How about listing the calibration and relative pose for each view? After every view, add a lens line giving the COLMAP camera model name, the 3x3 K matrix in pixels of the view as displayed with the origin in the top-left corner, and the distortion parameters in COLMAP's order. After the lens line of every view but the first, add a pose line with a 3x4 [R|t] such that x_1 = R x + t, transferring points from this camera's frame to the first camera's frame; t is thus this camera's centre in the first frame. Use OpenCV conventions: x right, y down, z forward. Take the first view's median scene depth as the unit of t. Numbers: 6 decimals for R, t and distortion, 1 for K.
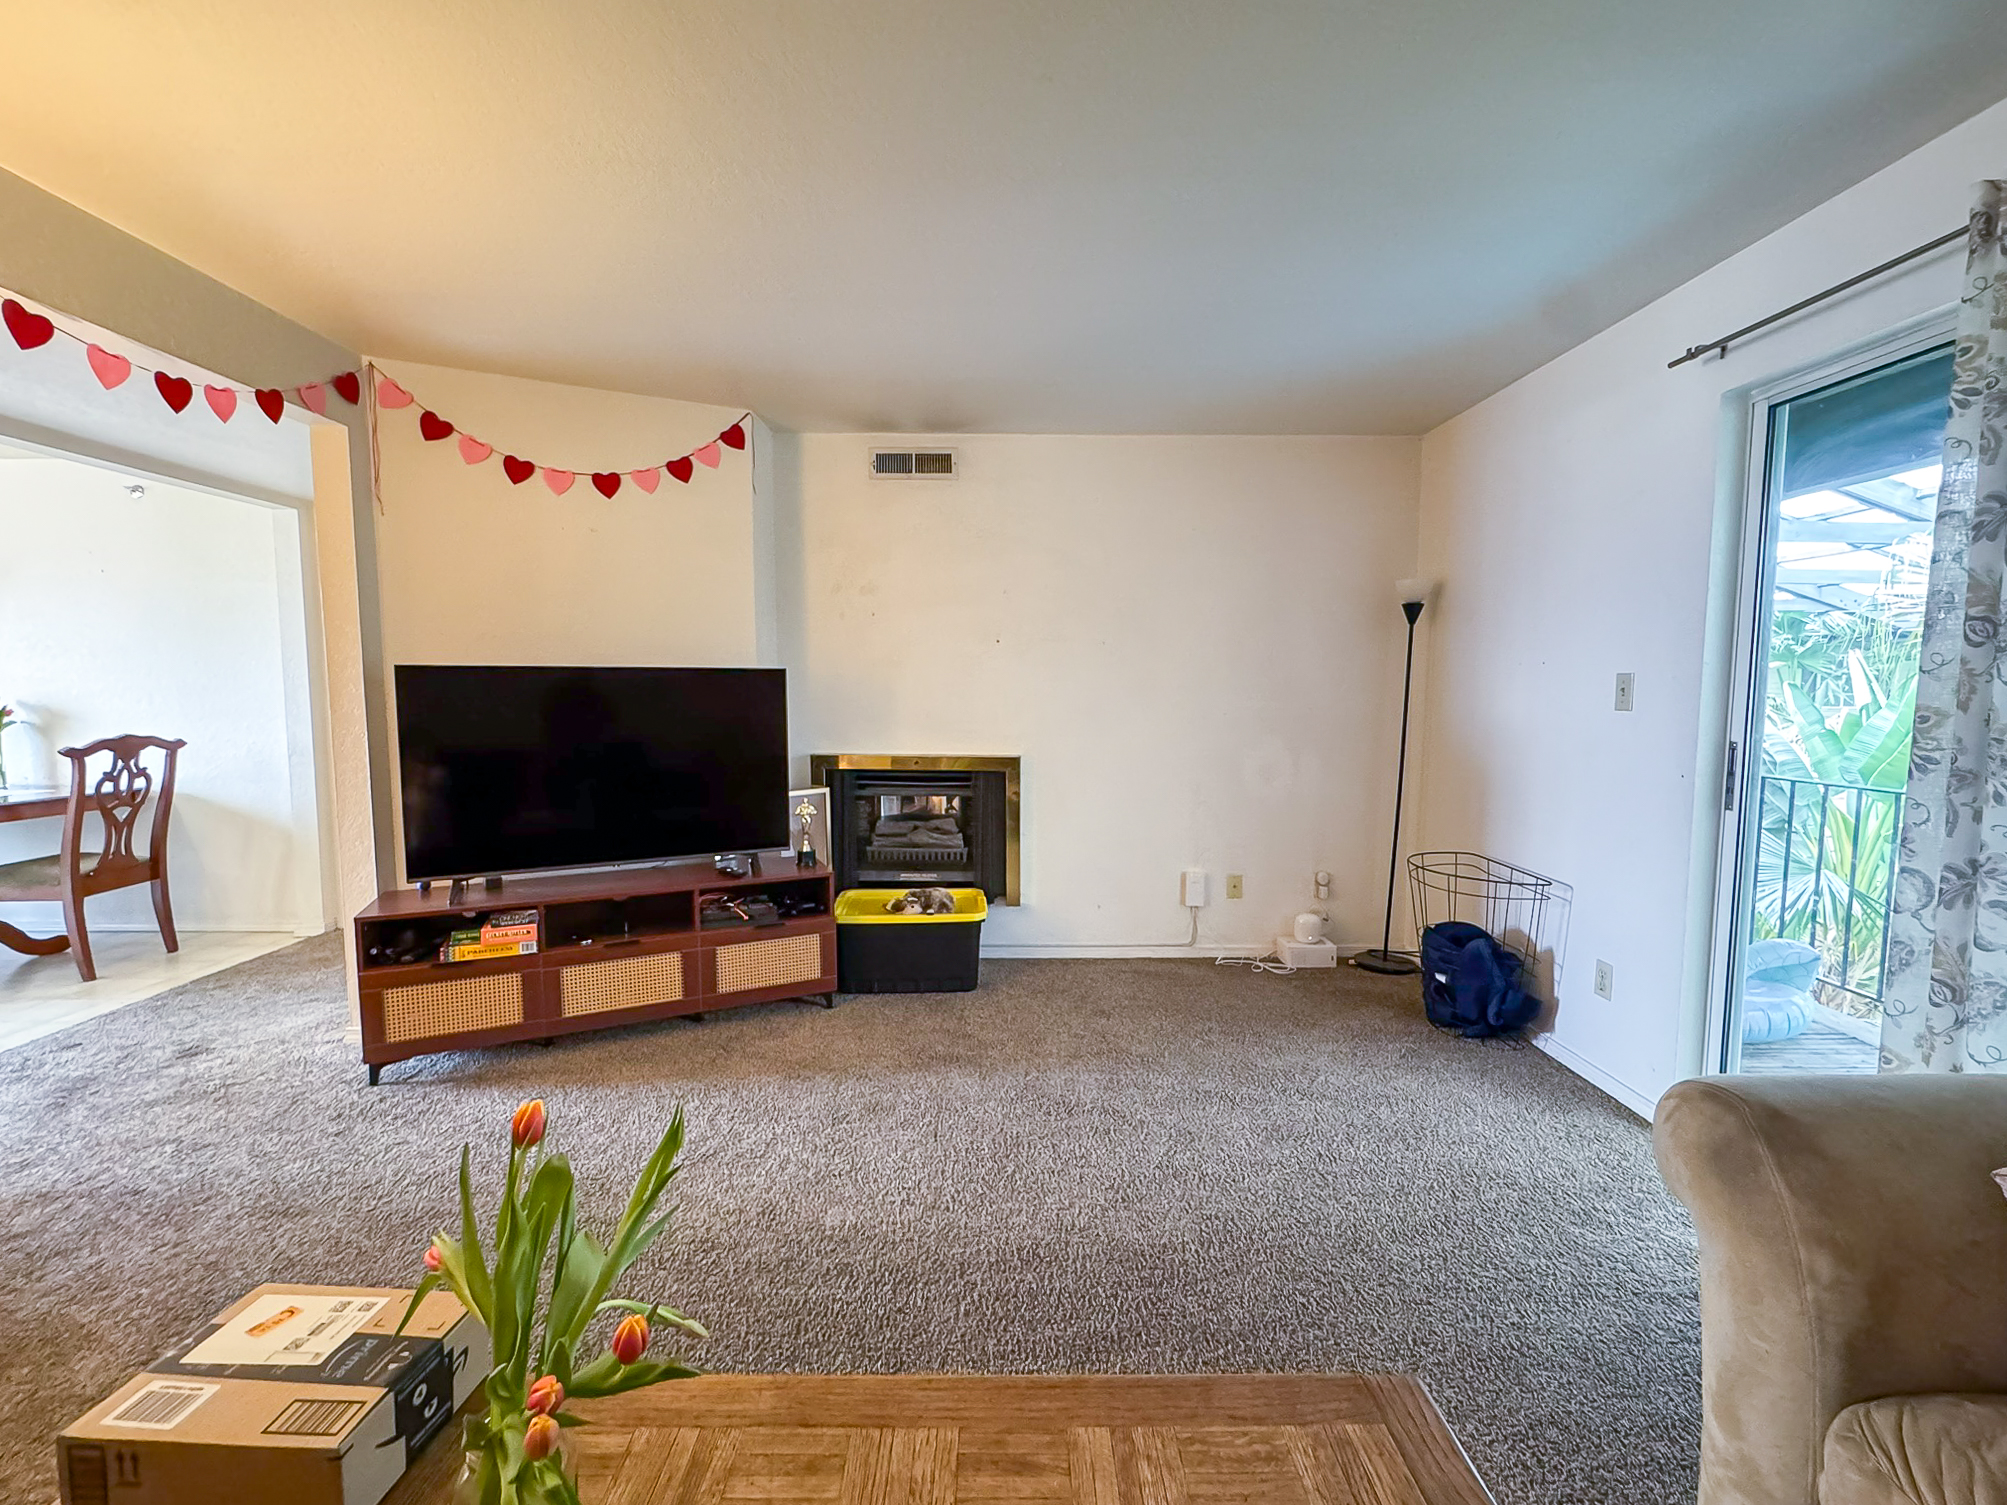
lens RADIAL K [[813.9, 0, 988.3], [0, 813.9, 748.4], [0, 0, 1]] dist [-0.003105, 0.000592]
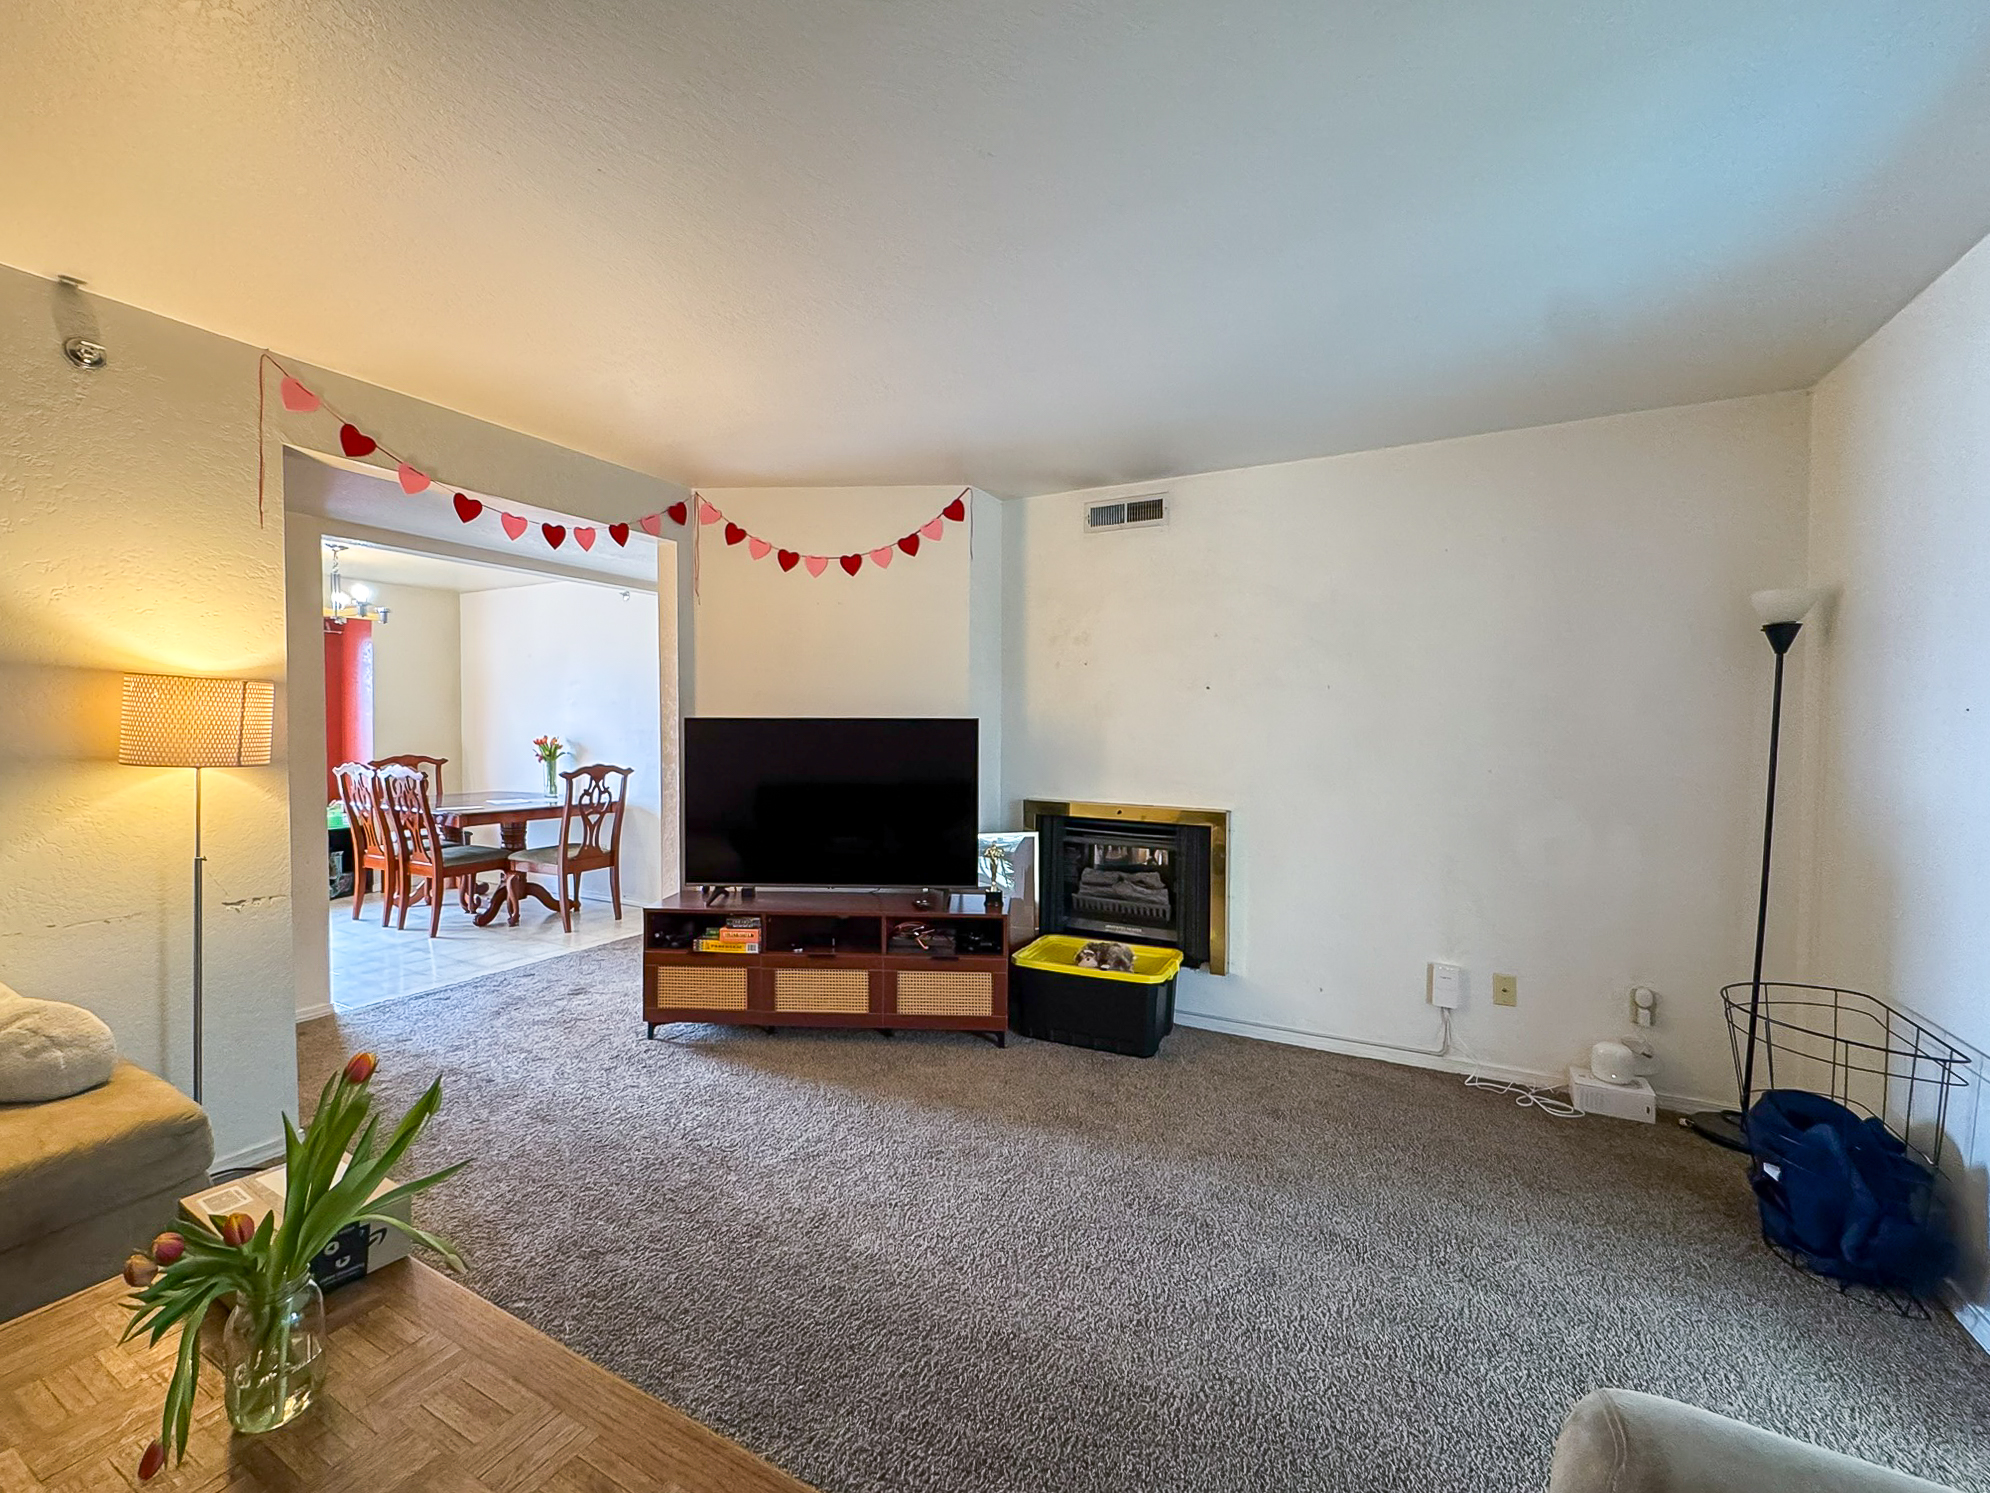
lens RADIAL K [[807.0, 0, 984.4], [0, 807.0, 742.6], [0, 0, 1]] dist [-0.003105, 0.000592]
pose [[0.881475, 0.012284, -0.472070, 0.264652], [-0.038951, 0.998147, -0.046757, -0.017089], [0.470621, 0.059603, 0.880320, 0.069242]]
